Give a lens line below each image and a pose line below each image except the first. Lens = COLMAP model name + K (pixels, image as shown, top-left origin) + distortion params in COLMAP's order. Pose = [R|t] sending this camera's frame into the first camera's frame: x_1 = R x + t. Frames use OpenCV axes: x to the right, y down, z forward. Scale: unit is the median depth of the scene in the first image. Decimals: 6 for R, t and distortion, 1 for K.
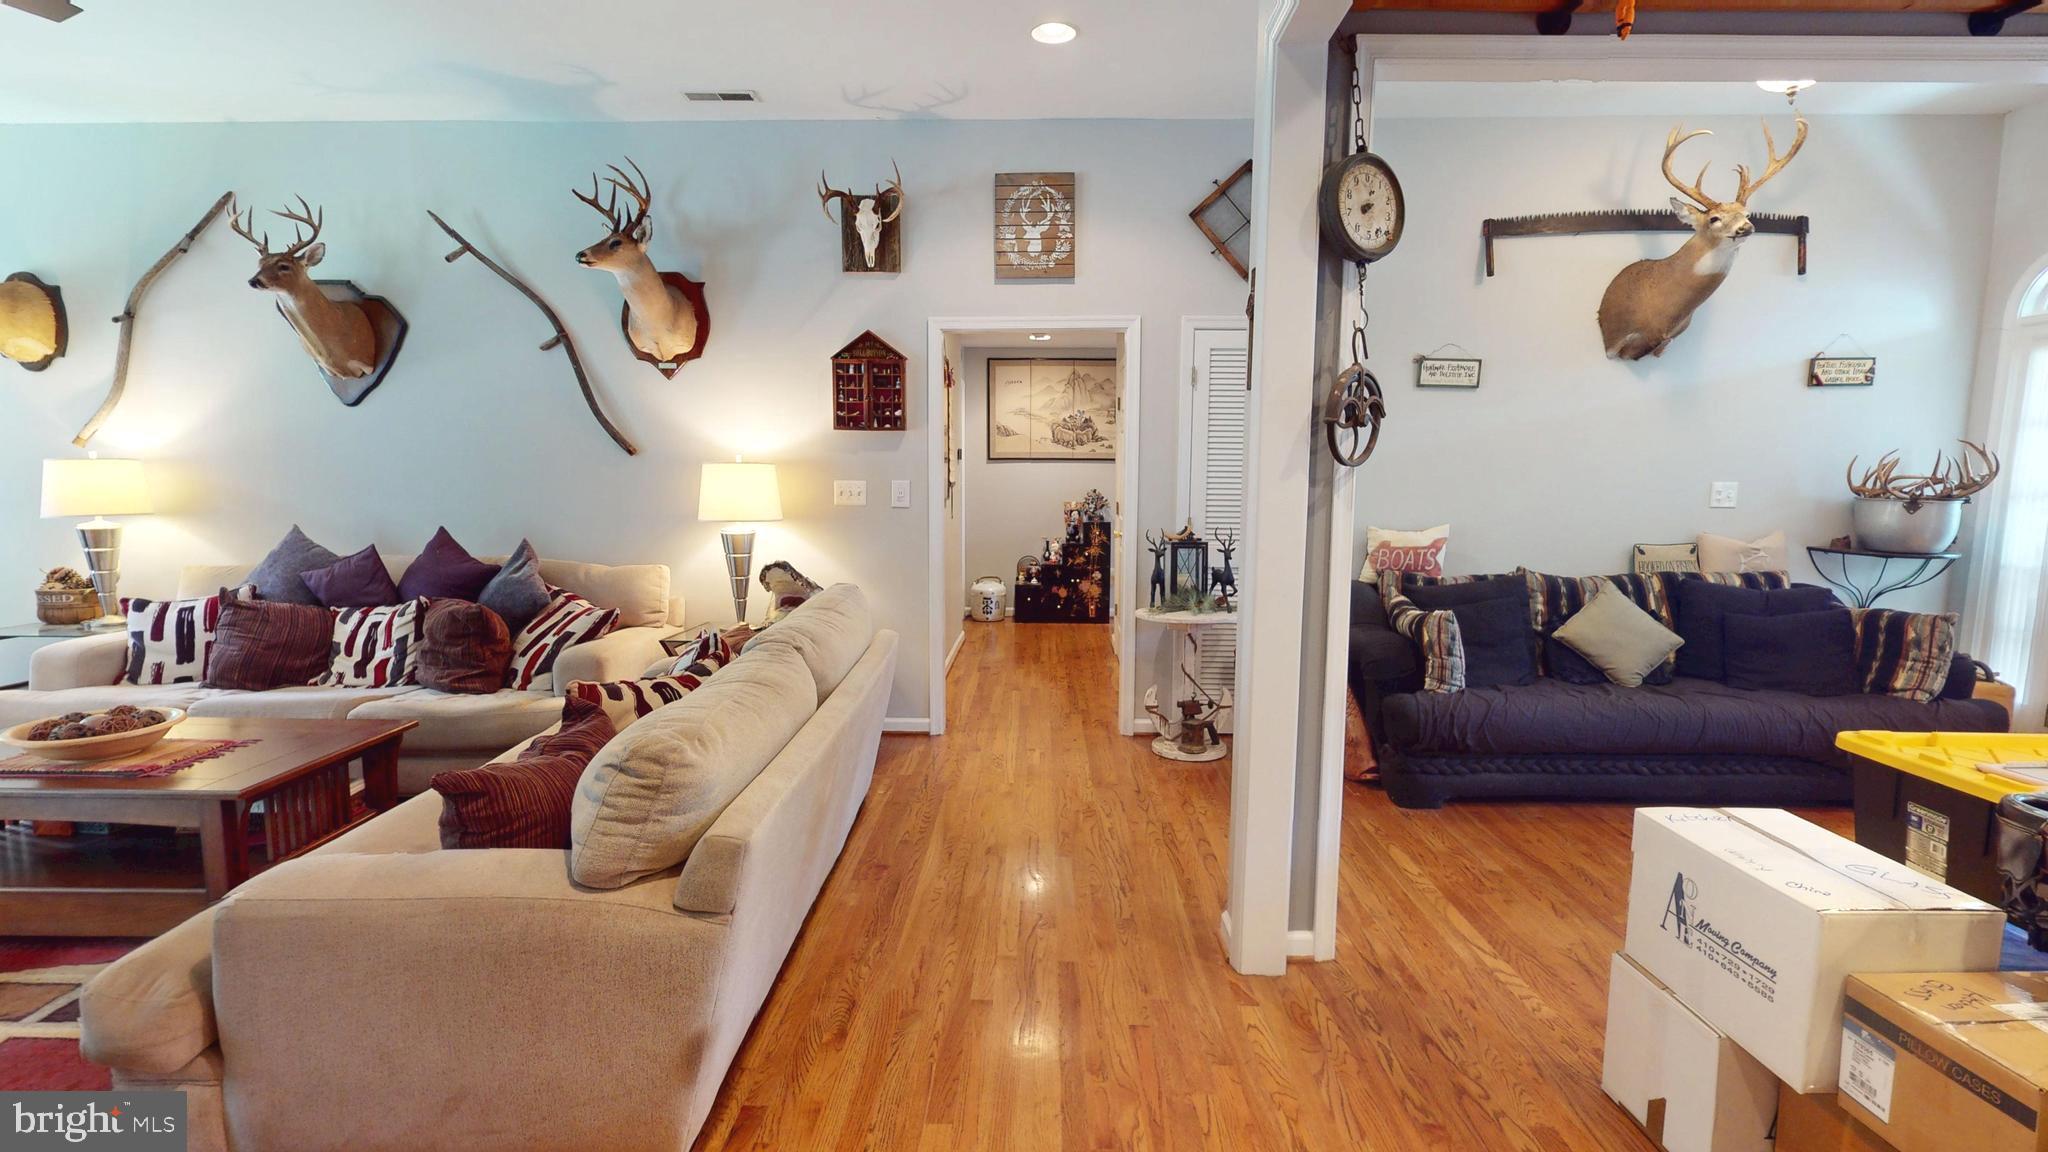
lens RADIAL K [[929.5, 0, 1038.2], [0, 929.5, 586.2], [0, 0, 1]] dist [-0.012893, 0.000673]
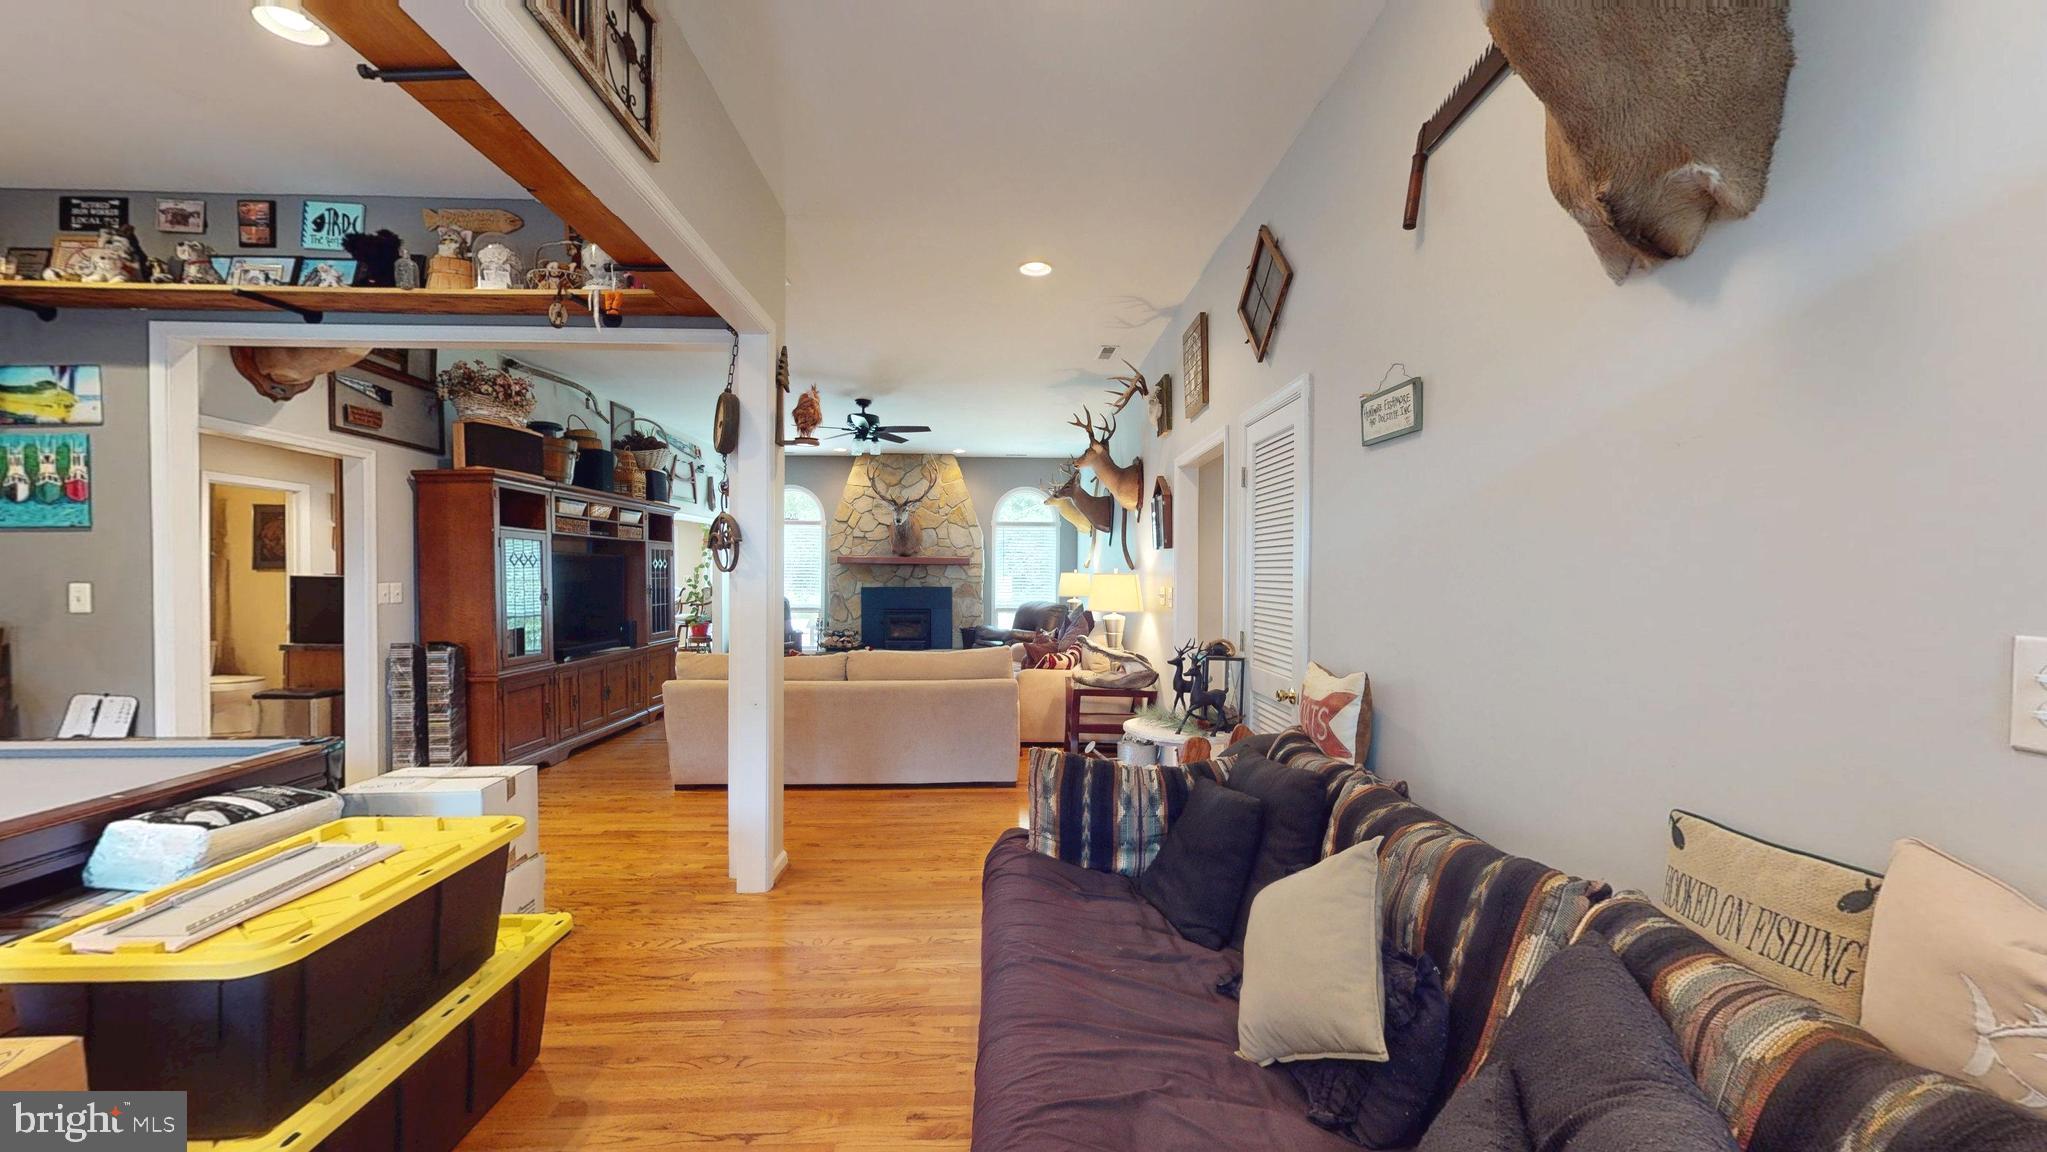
lens RADIAL K [[753.3, 0, 1023.8], [0, 753.3, 579.9], [0, 0, 1]] dist [0.000118, 0.000408]
pose [[0.028833, 0.006348, -0.999564, 0.938109], [-0.138625, 0.990342, 0.002290, -0.108811], [0.989925, 0.138499, 0.029435, 0.825489]]
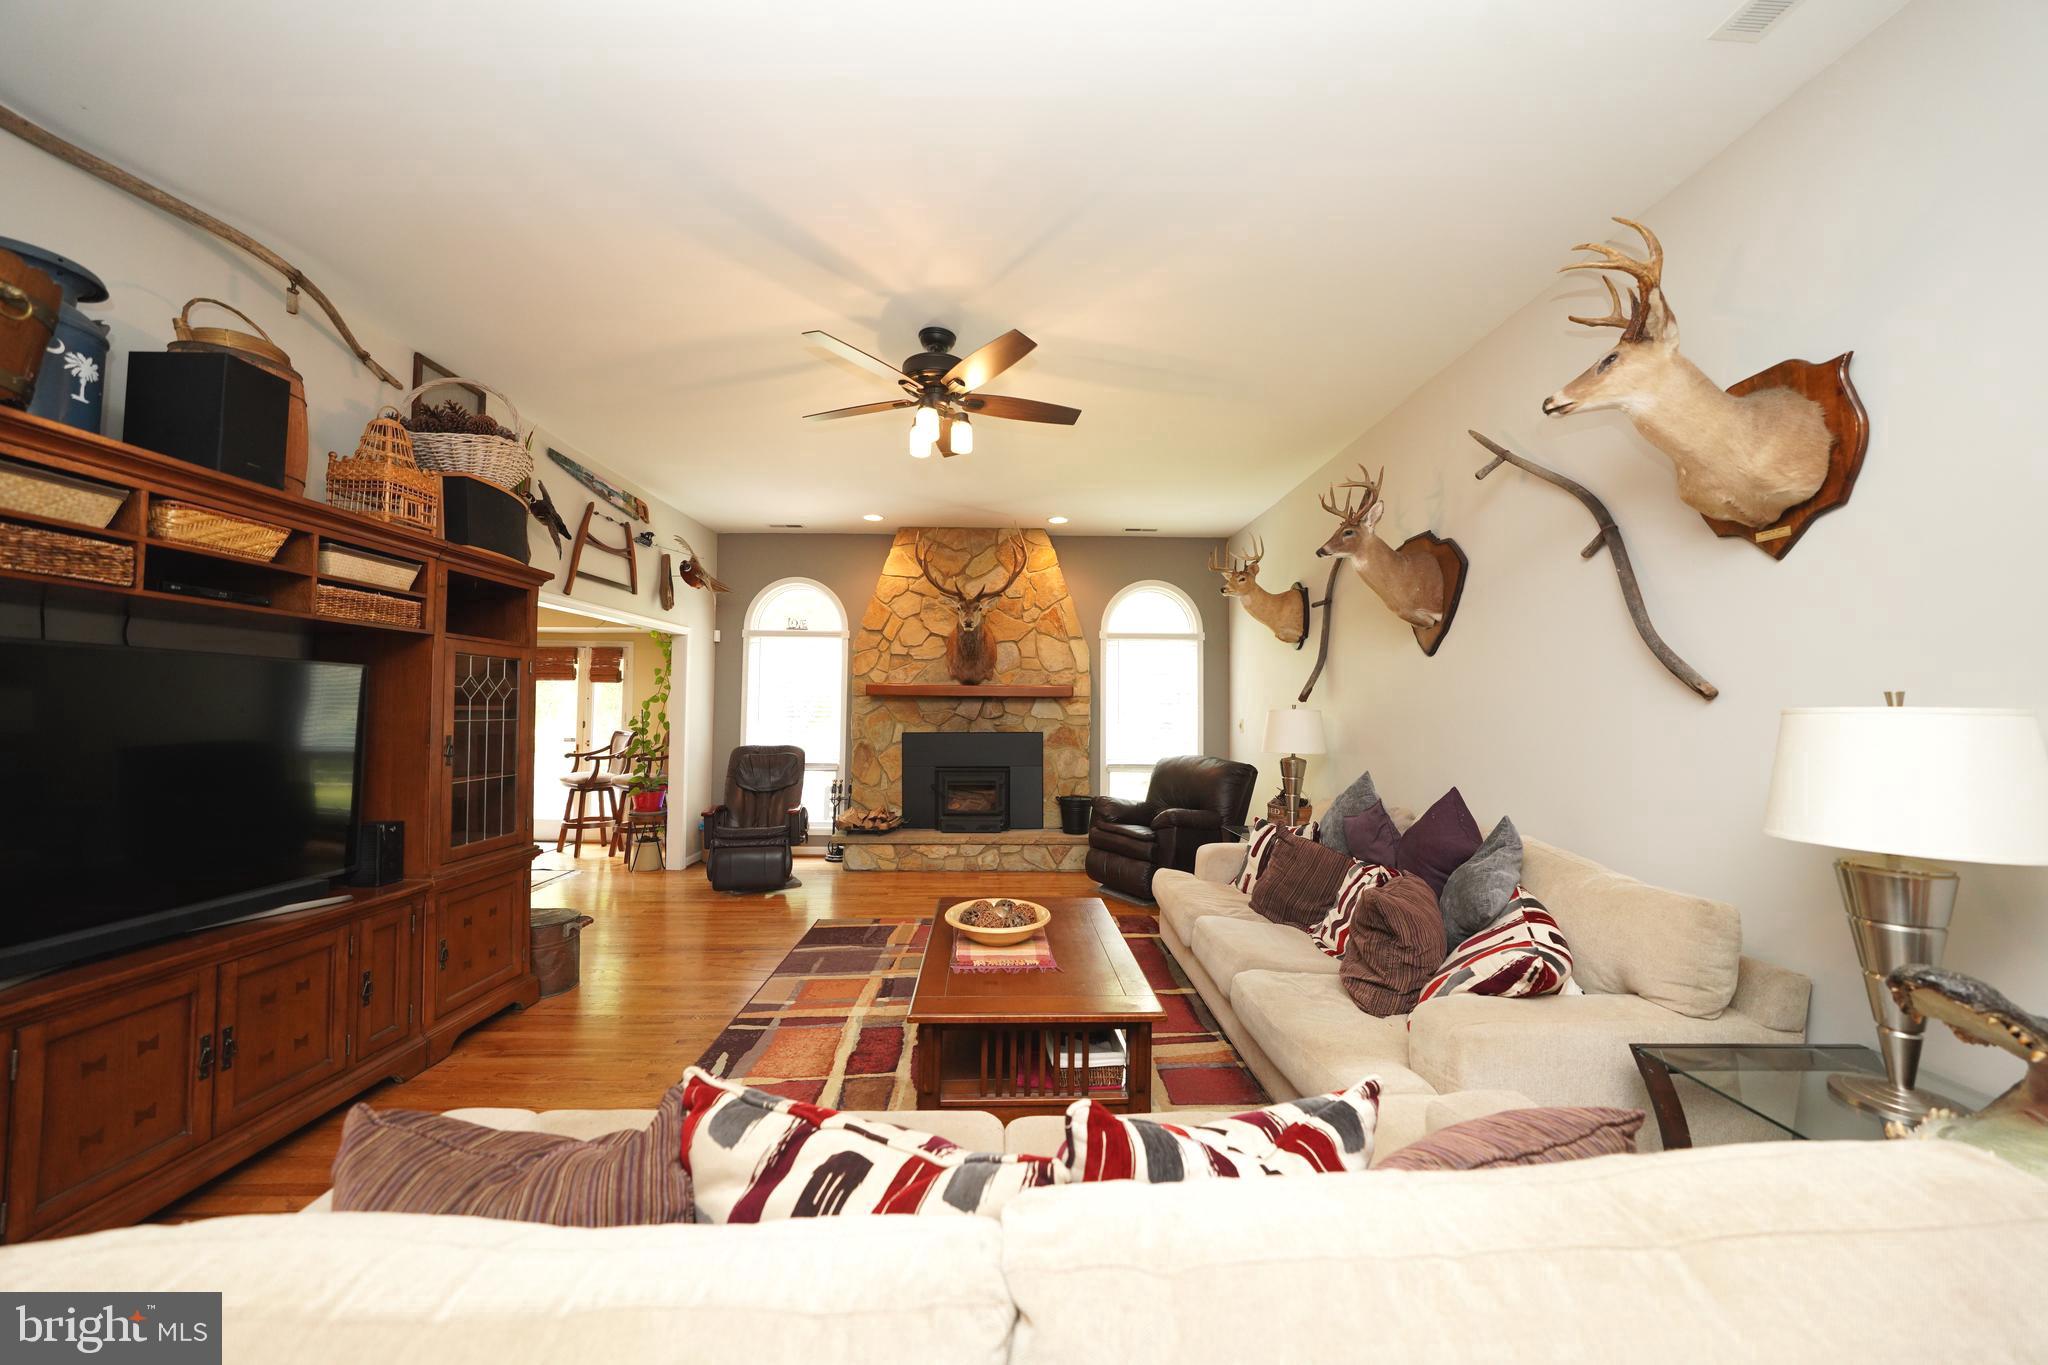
lens RADIAL K [[704.4, 0, 1035.4], [0, 704.4, 673.9], [0, 0, 1]] dist [-0.021062, 0.000060]
pose [[0.036222, -0.057460, -0.997690, -0.018367], [-0.137966, 0.988498, -0.061940, -0.075948], [0.989774, 0.139891, 0.027878, 0.600427]]
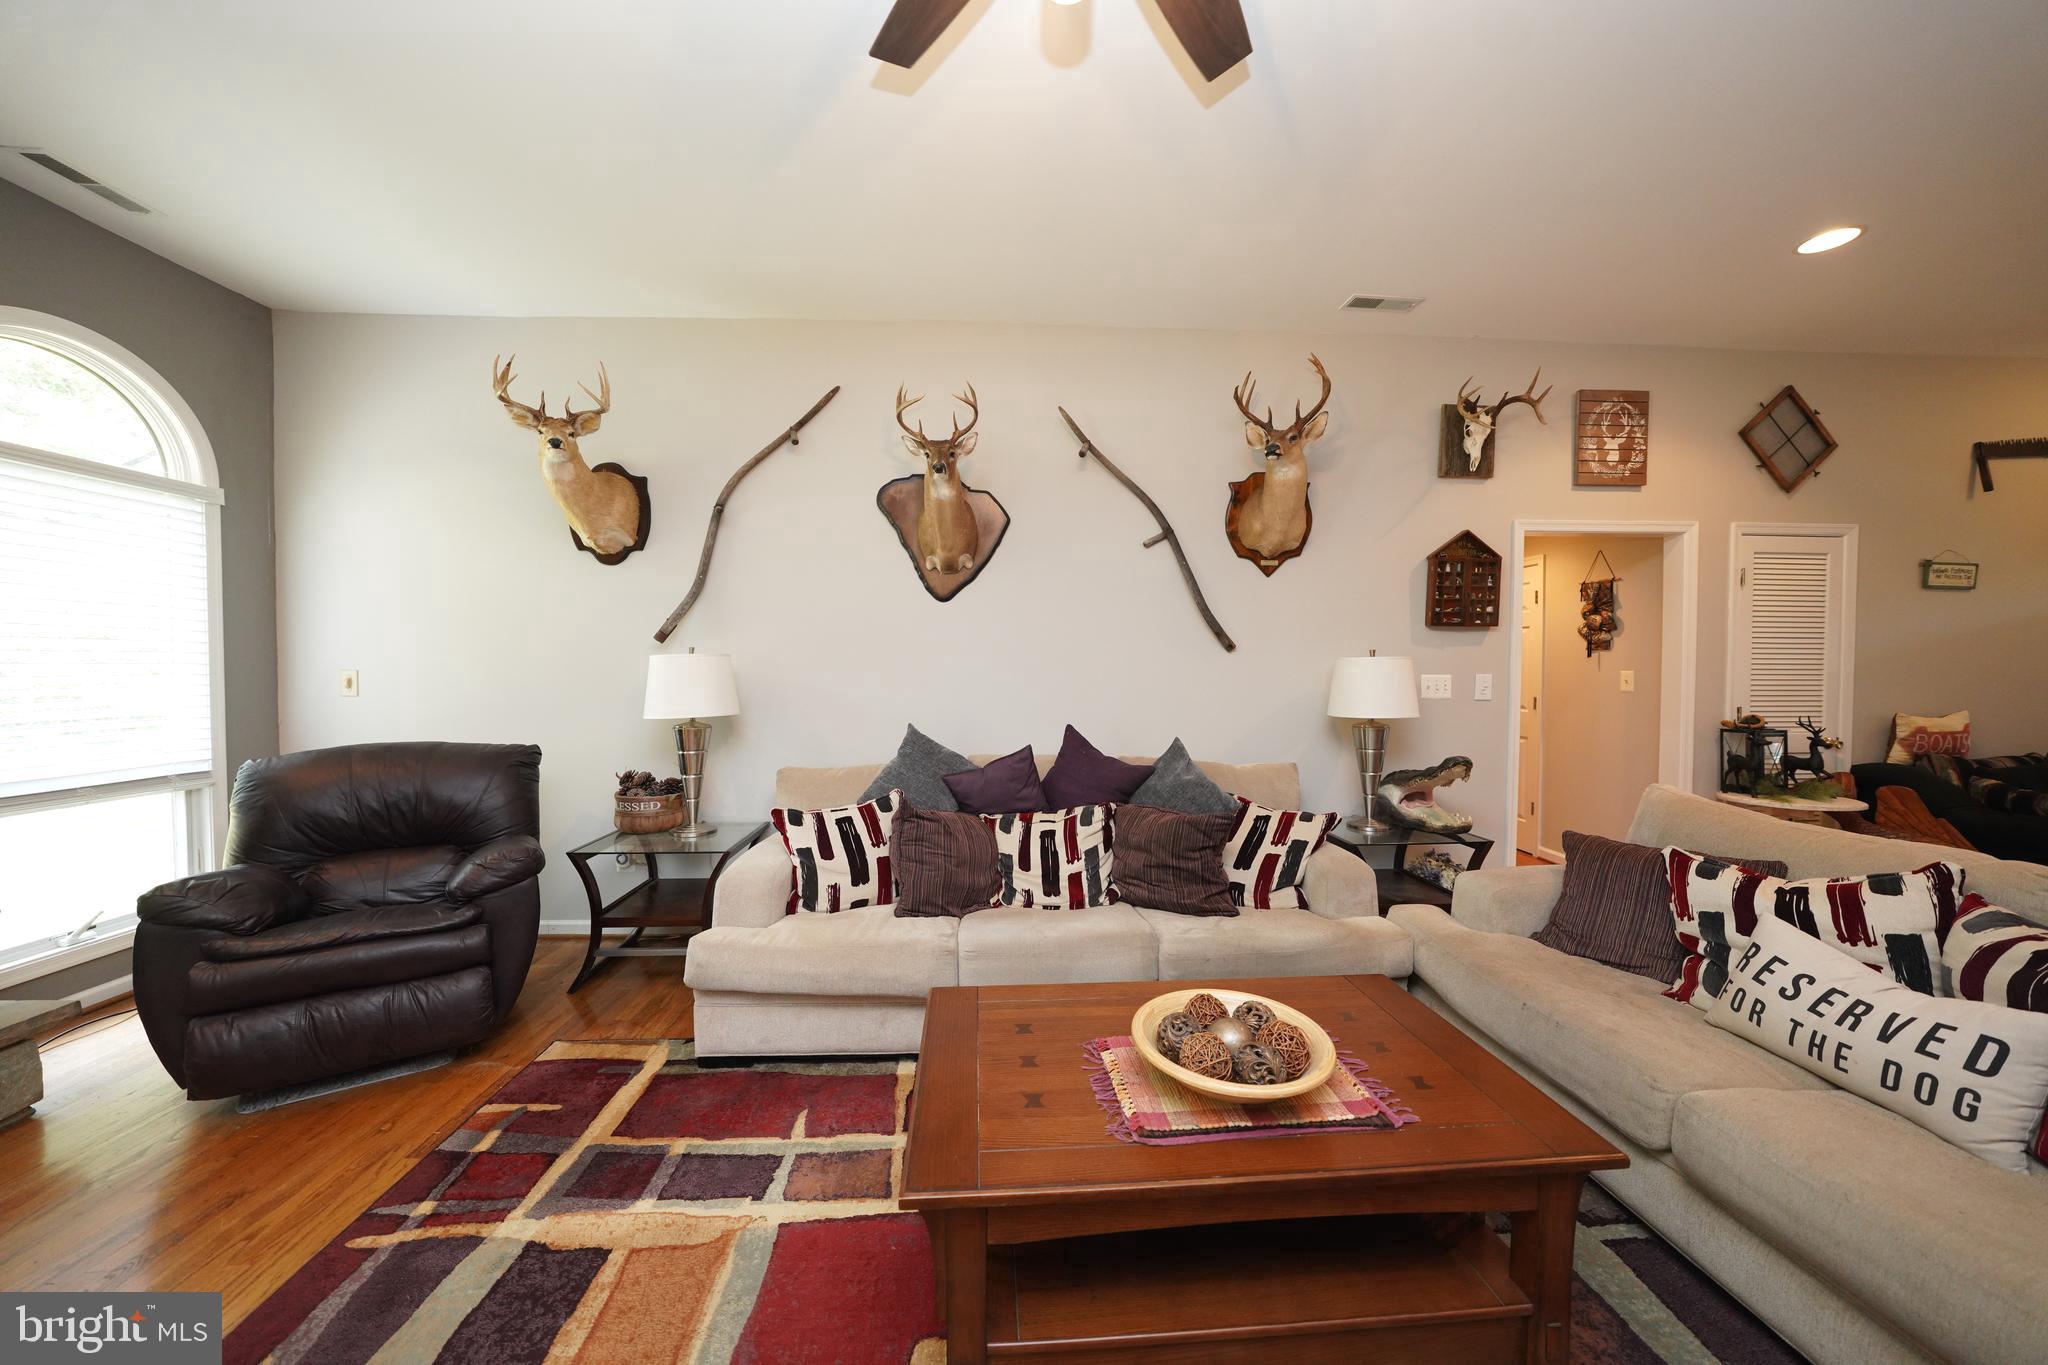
lens RADIAL K [[704.4, 0, 1035.4], [0, 704.4, 673.9], [0, 0, 1]] dist [-0.021062, 0.000060]
pose [[0.998327, -0.004852, 0.057621, -0.735842], [0.011288, 0.993655, -0.111899, -0.036049], [-0.056713, 0.112363, 0.992048, 0.280794]]
